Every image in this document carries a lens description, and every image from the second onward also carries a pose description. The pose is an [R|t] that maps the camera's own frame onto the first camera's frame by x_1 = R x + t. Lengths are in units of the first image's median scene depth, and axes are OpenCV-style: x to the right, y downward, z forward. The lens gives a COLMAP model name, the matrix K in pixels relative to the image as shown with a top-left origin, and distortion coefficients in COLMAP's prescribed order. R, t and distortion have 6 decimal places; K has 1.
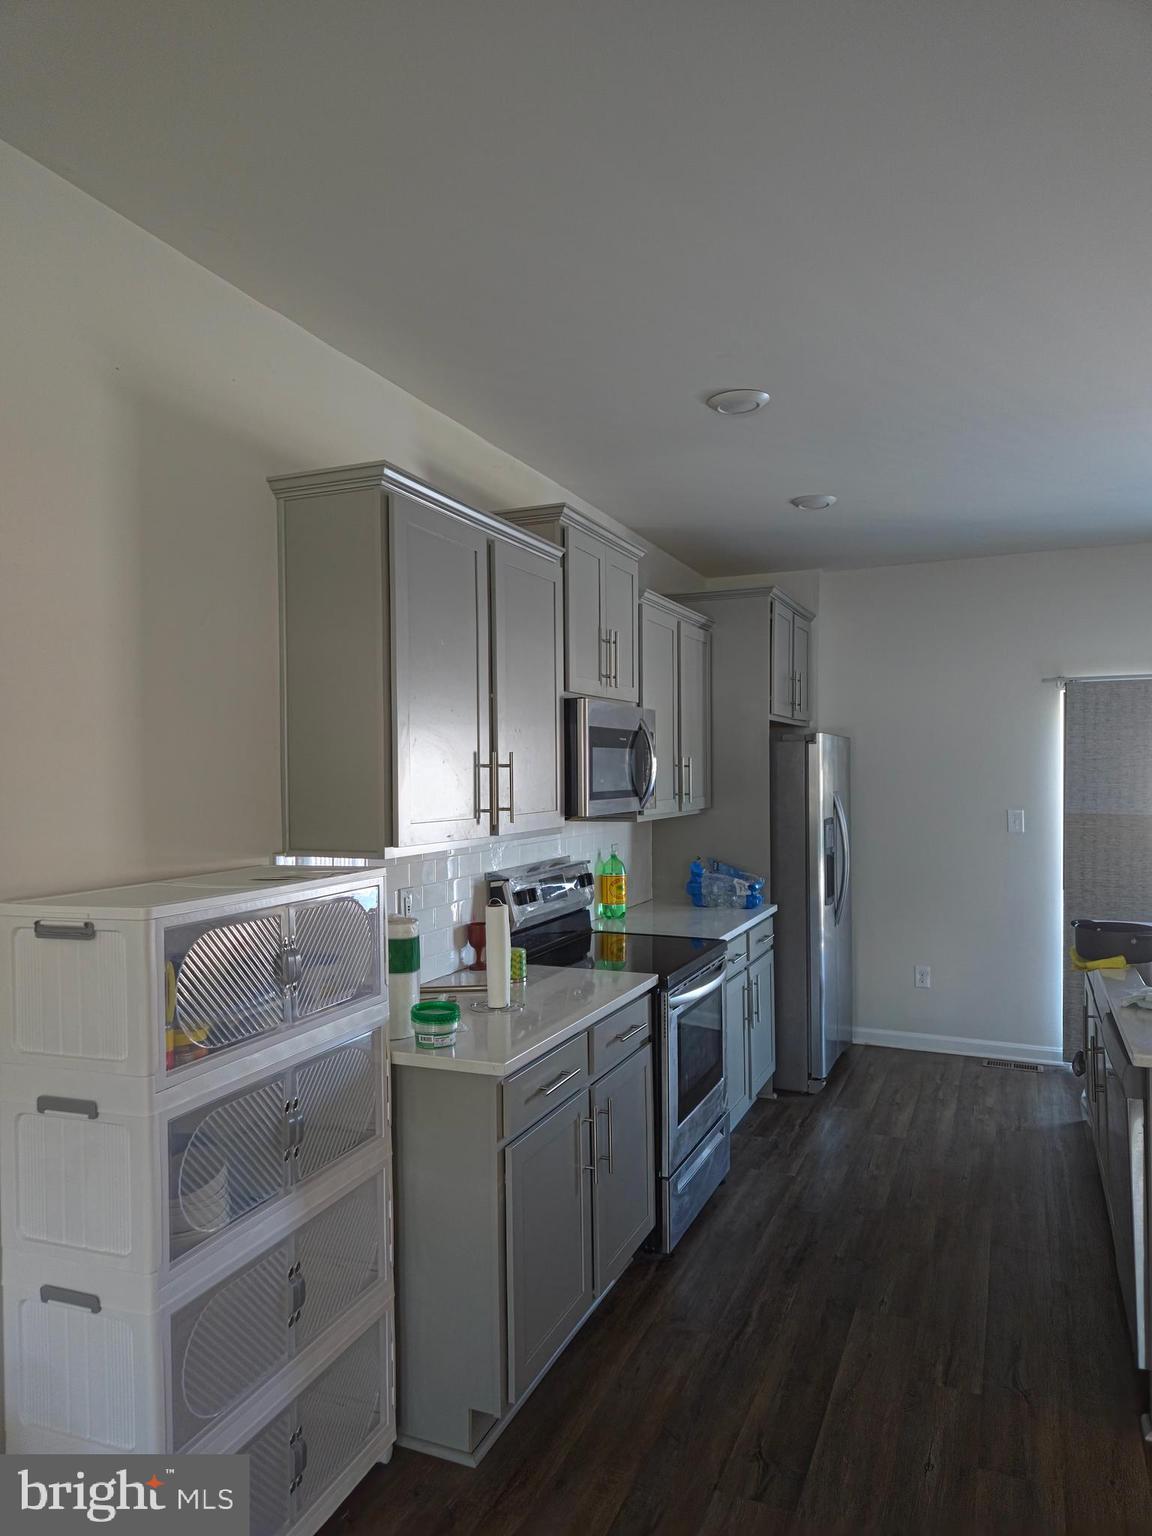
lens RADIAL K [[1015.8, 0, 576.0], [0, 1015.8, 768.0], [0, 0, 1]] dist [0.047683, -0.057560]
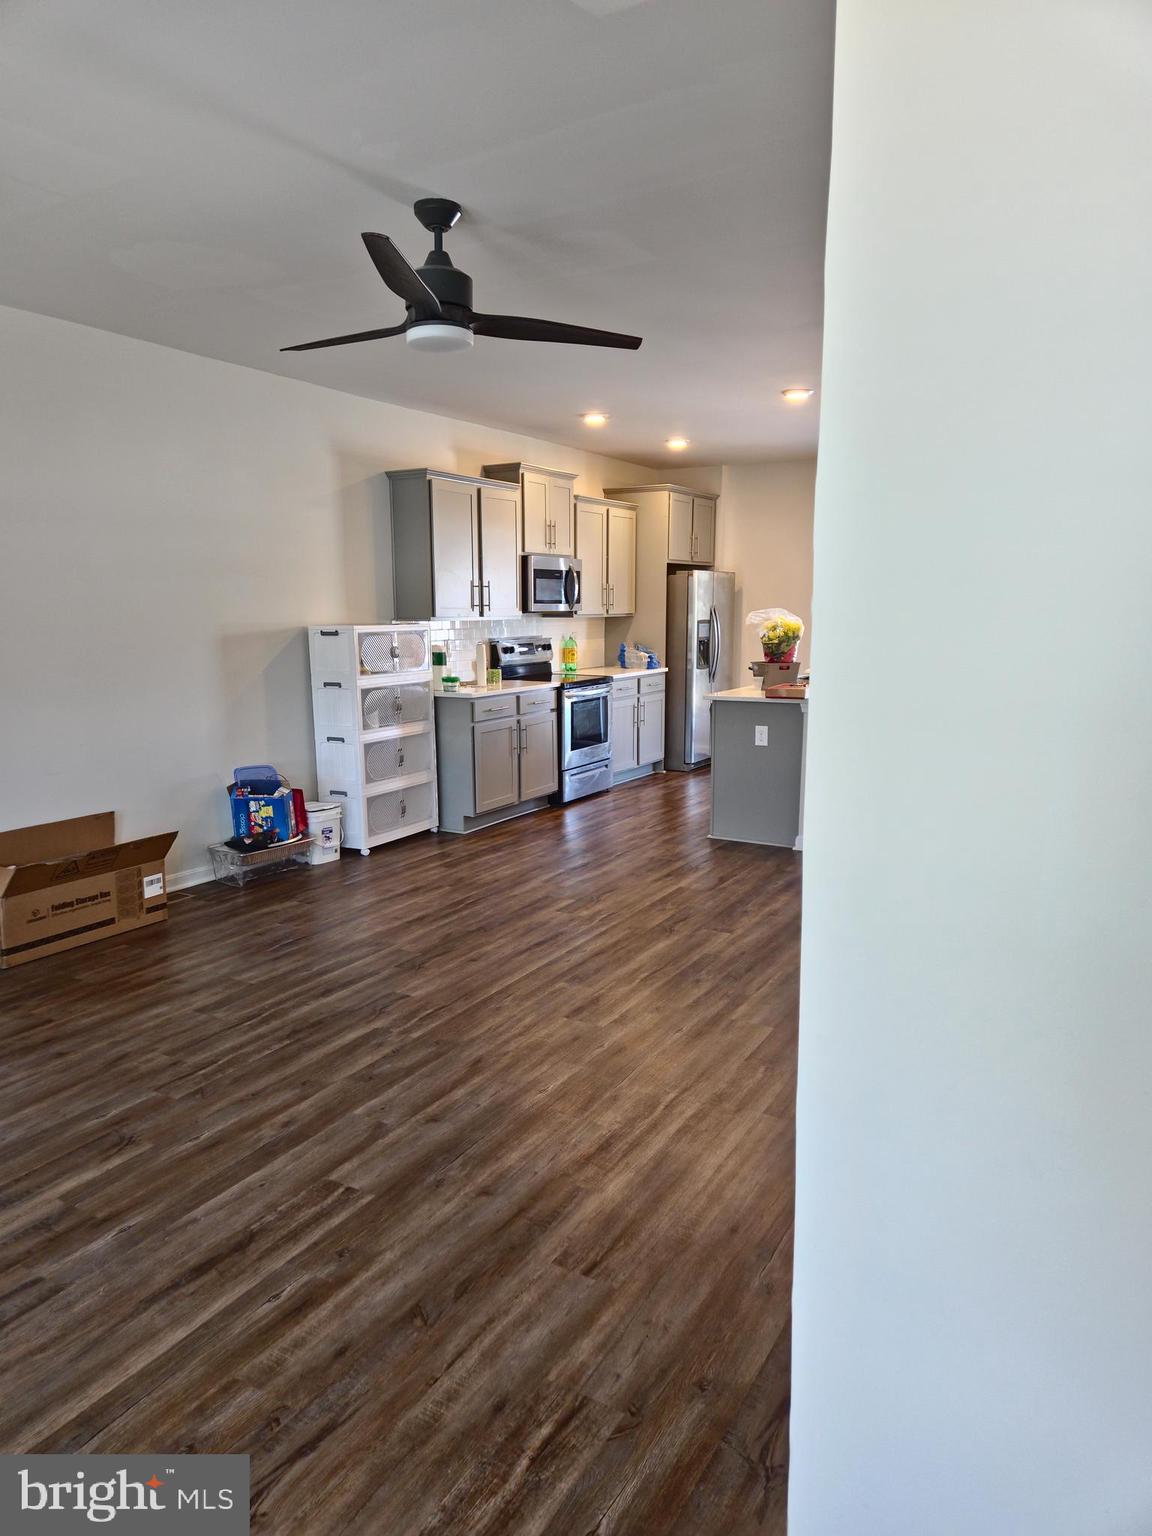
lens RADIAL K [[1025.8, 0, 563.9], [0, 1025.8, 758.6], [0, 0, 1]] dist [0.062151, -0.067909]
pose [[0.990223, 0.020237, -0.138016, 0.403275], [0.000650, 0.988740, 0.149643, 0.032202], [0.139490, -0.148269, 0.979060, -1.234900]]
